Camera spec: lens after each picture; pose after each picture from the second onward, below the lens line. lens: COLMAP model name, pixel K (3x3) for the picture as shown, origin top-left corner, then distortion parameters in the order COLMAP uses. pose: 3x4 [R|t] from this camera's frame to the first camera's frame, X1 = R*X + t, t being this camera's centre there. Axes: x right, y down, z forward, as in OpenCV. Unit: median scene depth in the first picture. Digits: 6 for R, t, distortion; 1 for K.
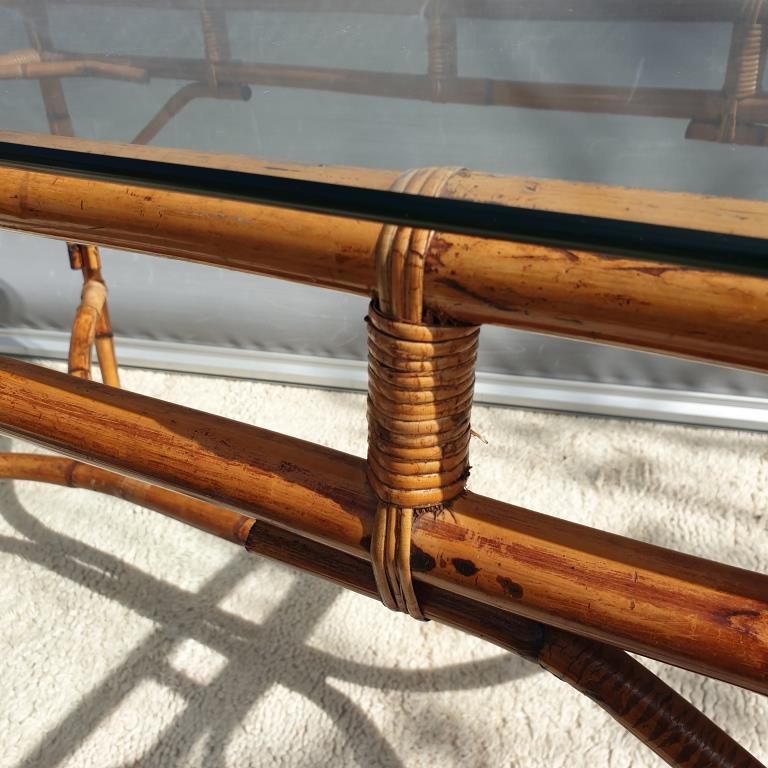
lens RADIAL K [[812.6, 0, 384.0], [0, 812.6, 384.0], [0, 0, 1]] dist [-0.026171, -0.016153]
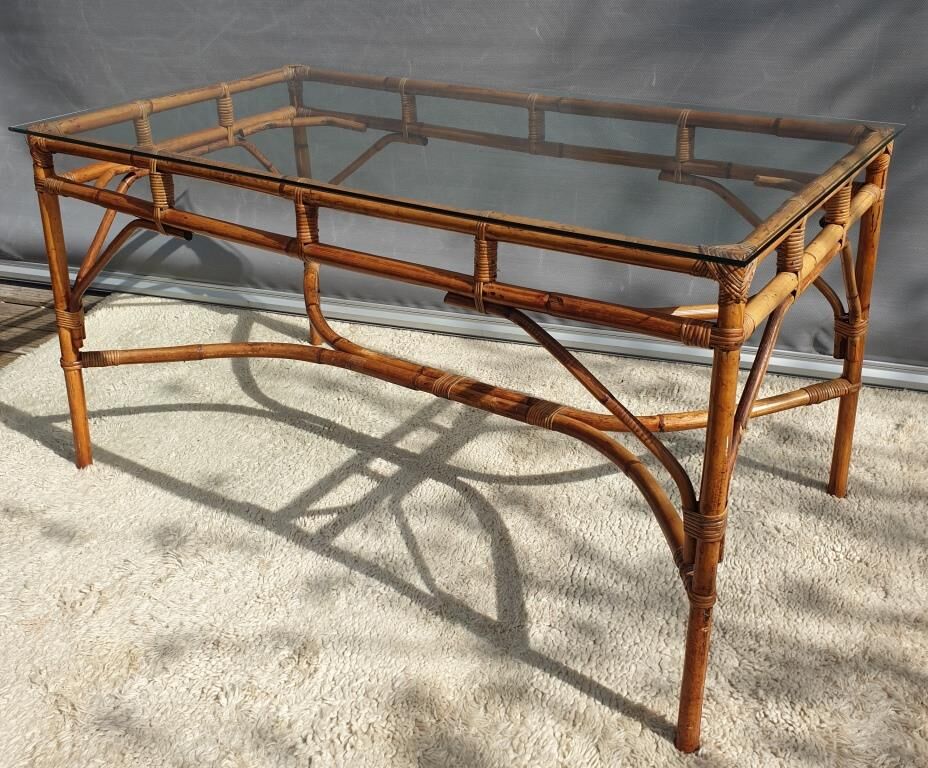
lens RADIAL K [[982.4, 0, 461.6], [0, 982.4, 361.9], [0, 0, 1]] dist [0.117482, -0.304544]
pose [[0.996335, 0.041084, -0.075019, 0.080301], [-0.044939, 0.997716, -0.050436, 0.203261], [0.072775, 0.053623, 0.995906, -1.038787]]
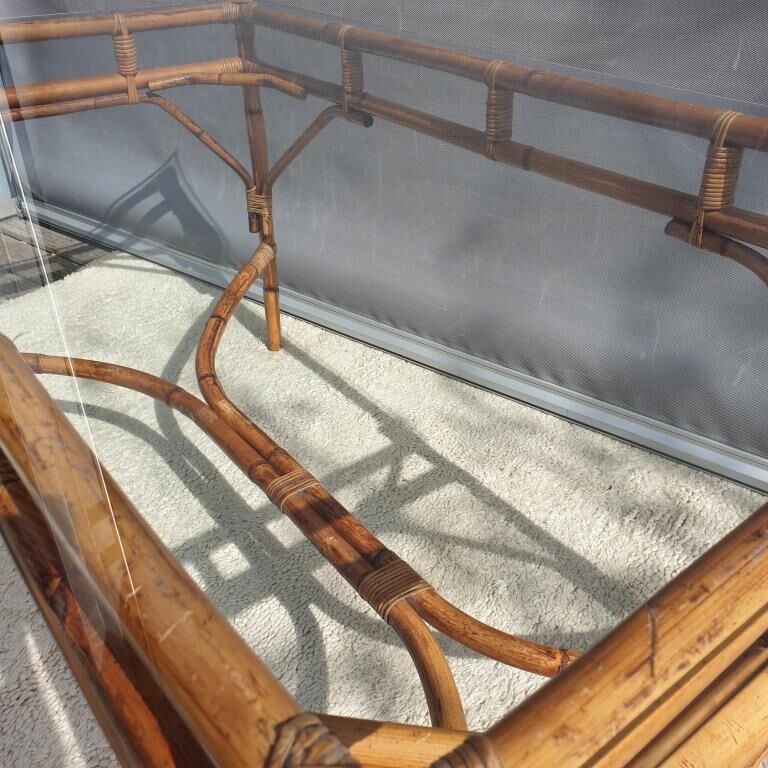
lens RADIAL K [[794.8, 0, 395.0], [0, 794.8, 381.6], [0, 0, 1]] dist [0.012947, 0.000132]
pose [[0.922025, 0.229864, -0.311502, 0.324913], [-0.211610, 0.973045, 0.091680, -0.102830], [0.324179, -0.018614, 0.945813, -0.107066]]
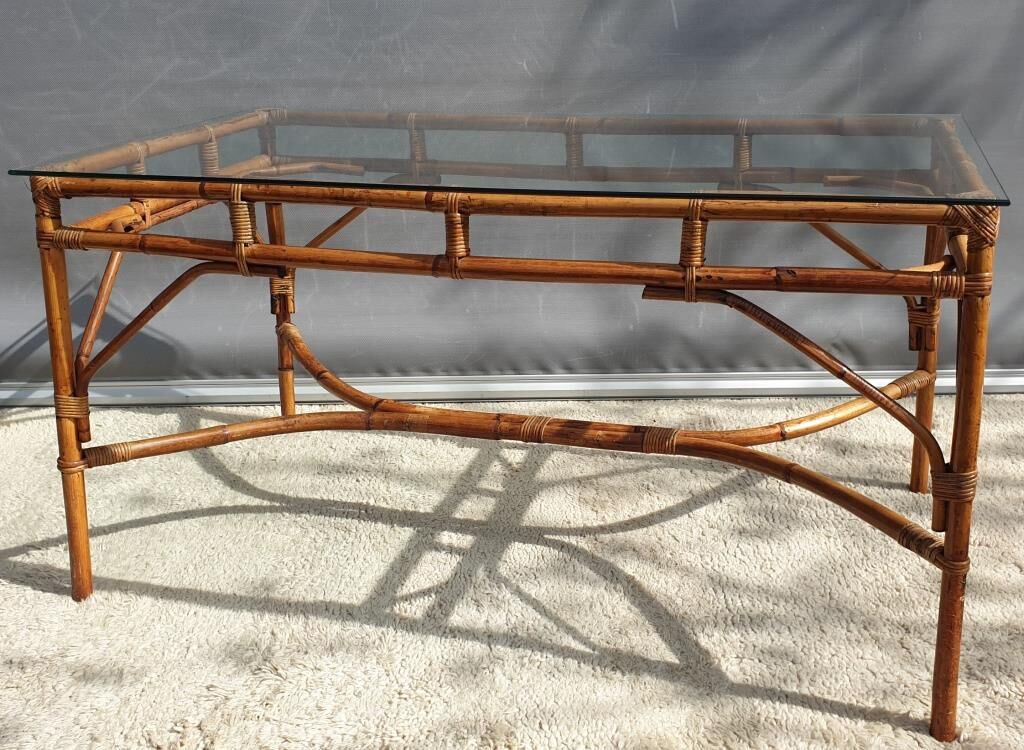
lens RADIAL K [[1098.7, 0, 533.0], [0, 1098.7, 348.7], [0, 0, 1]] dist [0.034378, -0.056791]
pose [[0.973229, -0.070704, 0.218692, -0.482276], [0.109596, 0.979126, -0.171174, 0.338651], [-0.202025, 0.190559, 0.960663, -0.997503]]
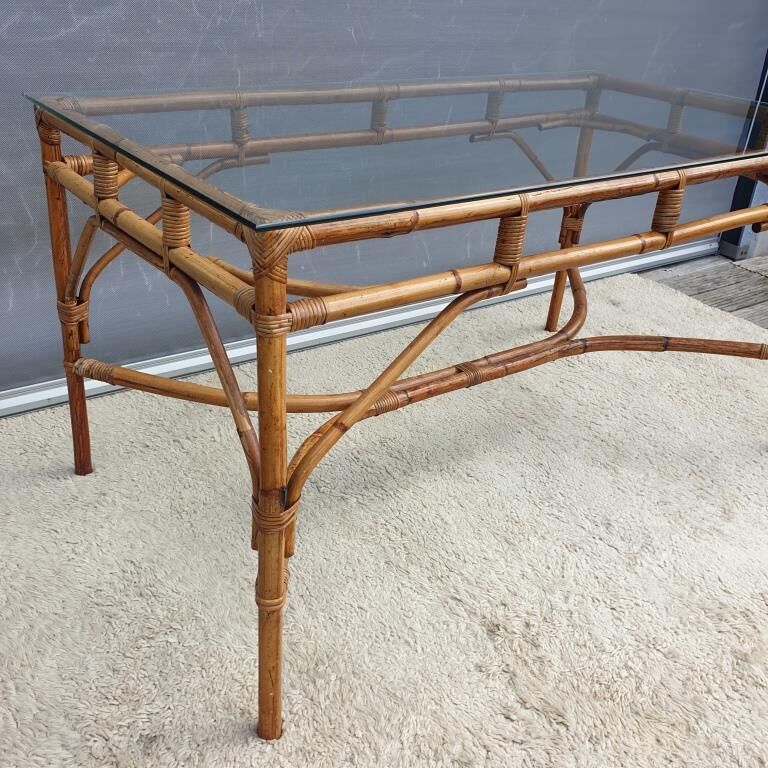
lens RADIAL K [[782.9, 0, 398.9], [0, 782.9, 399.4], [0, 0, 1]] dist [-0.086283, 0.106945]
pose [[0.658833, -0.316725, 0.682367, -1.348492], [0.296938, 0.942890, 0.150951, -0.094788], [-0.691207, 0.103169, 0.715255, -0.115803]]
